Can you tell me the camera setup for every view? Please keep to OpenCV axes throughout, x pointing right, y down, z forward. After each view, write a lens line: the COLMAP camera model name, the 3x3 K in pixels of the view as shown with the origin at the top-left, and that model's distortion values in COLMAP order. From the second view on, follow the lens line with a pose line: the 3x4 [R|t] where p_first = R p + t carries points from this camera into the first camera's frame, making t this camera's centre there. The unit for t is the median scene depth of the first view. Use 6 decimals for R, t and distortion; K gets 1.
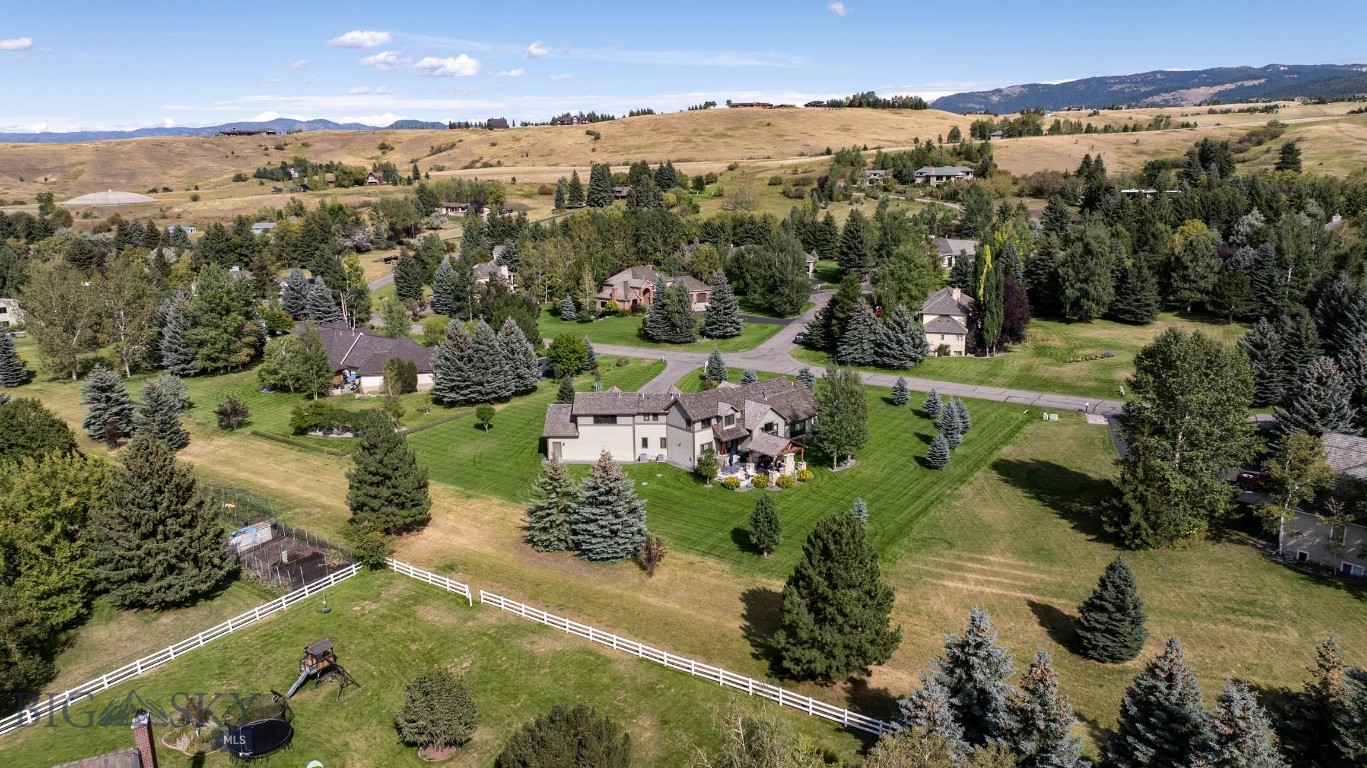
lens RADIAL K [[953.0, 0, 688.0], [0, 953.0, 379.1], [0, 0, 1]] dist [-0.041914, 0.040625]
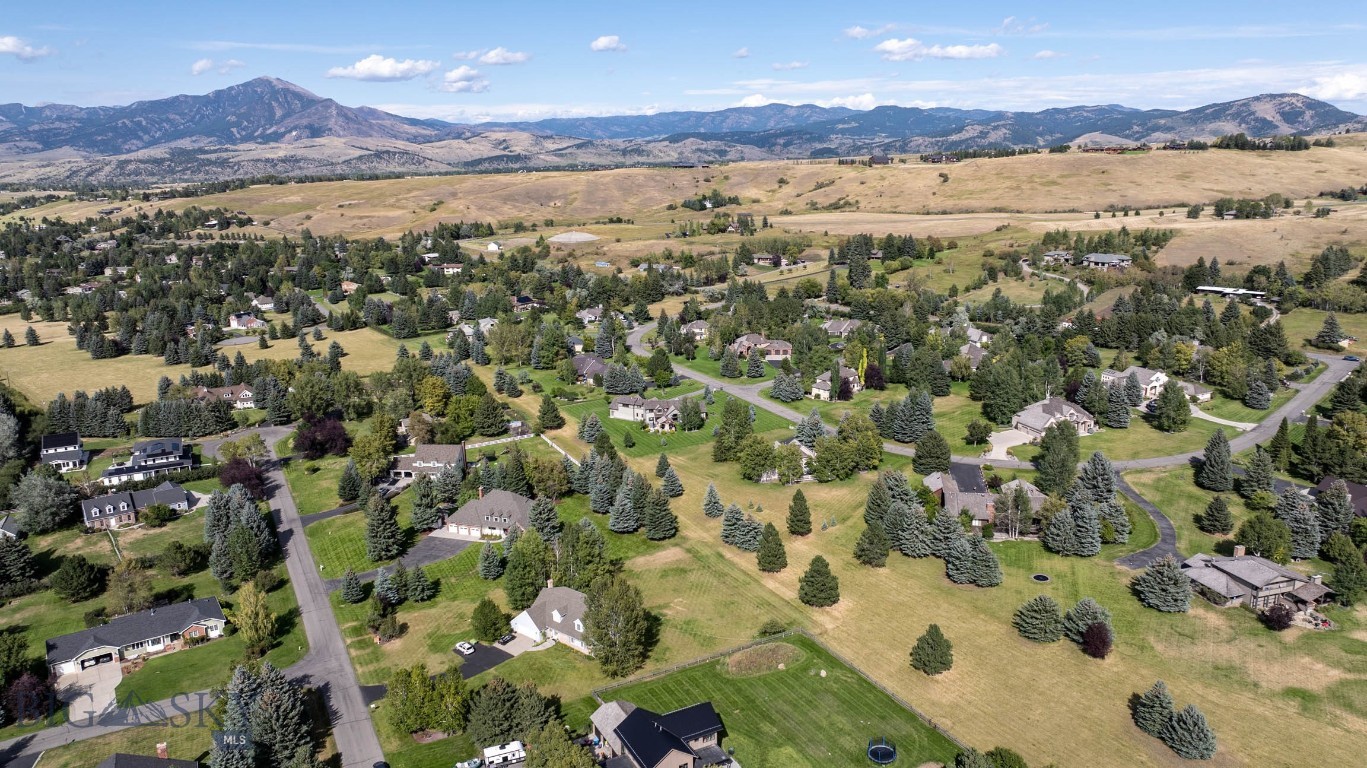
lens RADIAL K [[953.0, 0, 688.0], [0, 953.0, 379.1], [0, 0, 1]] dist [-0.041914, 0.040625]
pose [[0.884665, 0.117642, -0.451141, 0.336930], [-0.108886, 0.993016, 0.045424, -0.046625], [0.453333, 0.008938, 0.891296, -0.375562]]
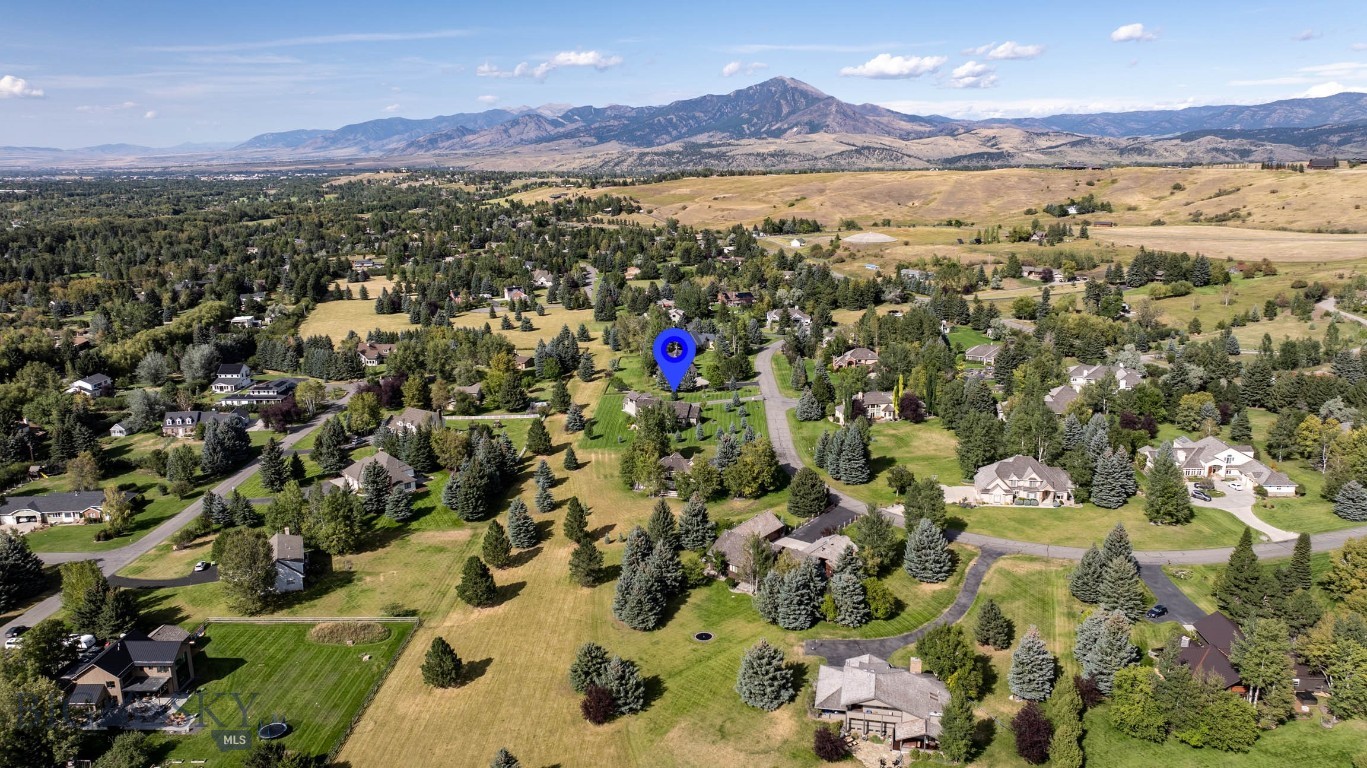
lens RADIAL K [[953.0, 0, 688.0], [0, 953.0, 379.1], [0, 0, 1]] dist [-0.041914, 0.040625]
pose [[0.546119, 0.210391, -0.810858, 0.586715], [-0.190437, 0.973785, 0.124405, -0.104371], [0.815775, 0.086478, 0.571868, -0.146815]]
